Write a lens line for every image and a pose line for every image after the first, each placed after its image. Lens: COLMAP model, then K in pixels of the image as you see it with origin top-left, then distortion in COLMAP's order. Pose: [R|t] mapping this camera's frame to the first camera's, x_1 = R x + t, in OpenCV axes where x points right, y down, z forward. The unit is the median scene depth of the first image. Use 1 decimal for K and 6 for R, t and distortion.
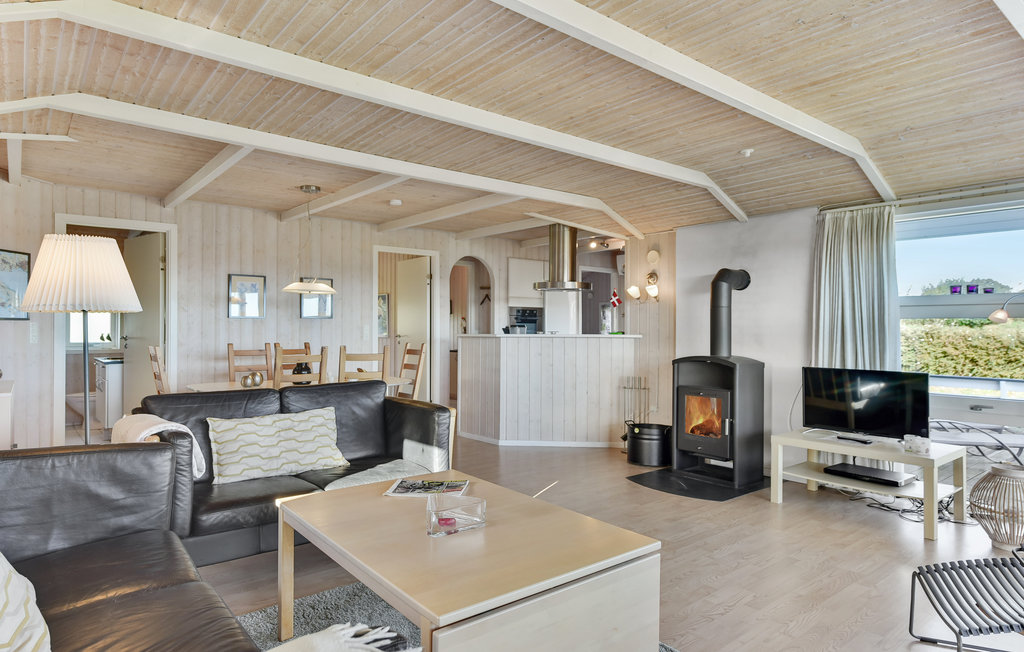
lens RADIAL K [[607.2, 0, 522.0], [0, 607.2, 331.4], [0, 0, 1]] dist [0.022050, -0.007048]
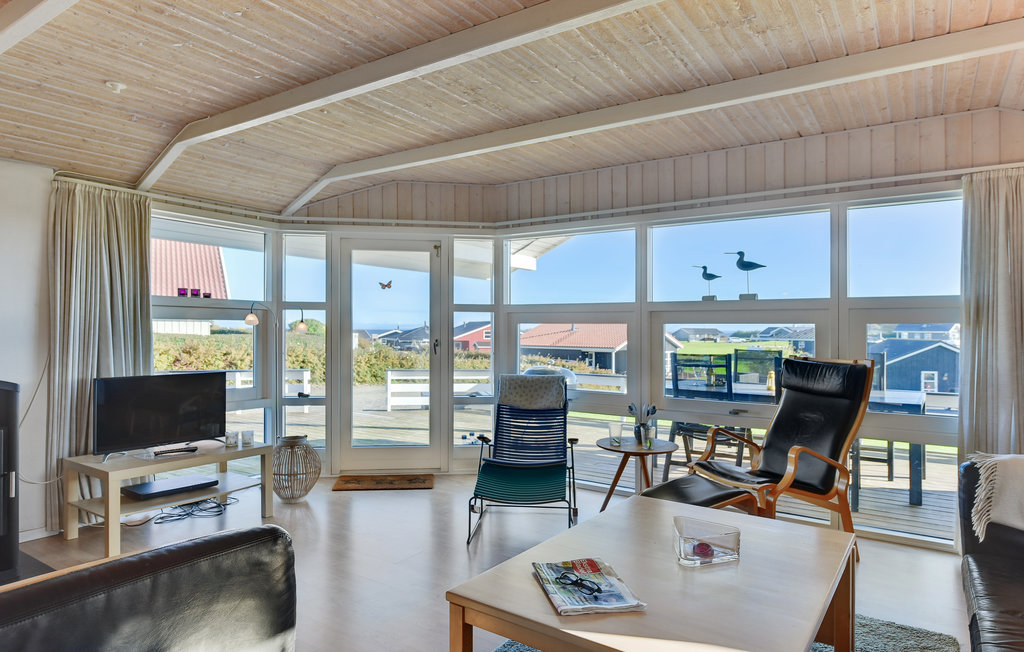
lens RADIAL K [[607.2, 0, 472.2], [0, 607.2, 330.9], [0, 0, 1]] dist [0.022050, -0.007048]
pose [[-0.225405, -0.015218, 0.974146, -0.446465], [-0.009853, 0.999862, 0.013340, -0.018616], [-0.974215, -0.006591, -0.225524, 0.766484]]
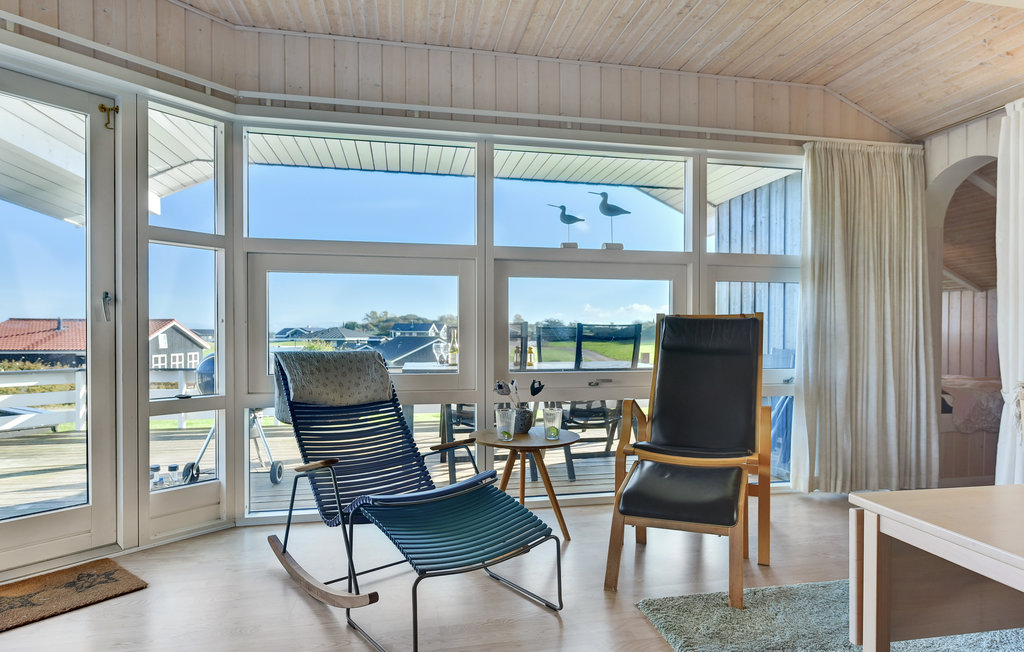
lens RADIAL K [[609.1, 0, 536.6], [0, 609.1, 341.9], [0, 0, 1]] dist [0.005687, 0.001343]
pose [[-0.874474, -0.022259, 0.484561, 0.105675], [-0.013585, 0.999679, 0.021405, 0.051553], [-0.484882, 0.012135, -0.874496, 0.902287]]
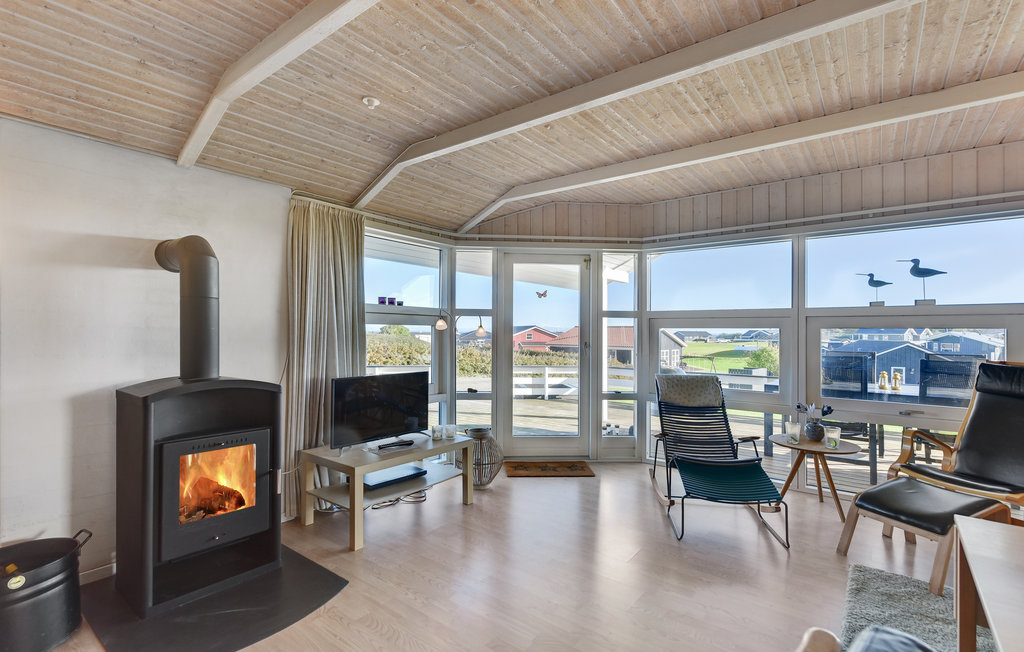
lens RADIAL K [[466.9, 0, 489.8], [0, 466.9, 331.2], [0, 0, 1]] dist [0.011459, -0.000523]
pose [[-0.170738, -0.010529, 0.985260, -0.239073], [-0.010028, 0.999910, 0.008947, -0.016399], [-0.985265, -0.008353, -0.170828, 0.970997]]
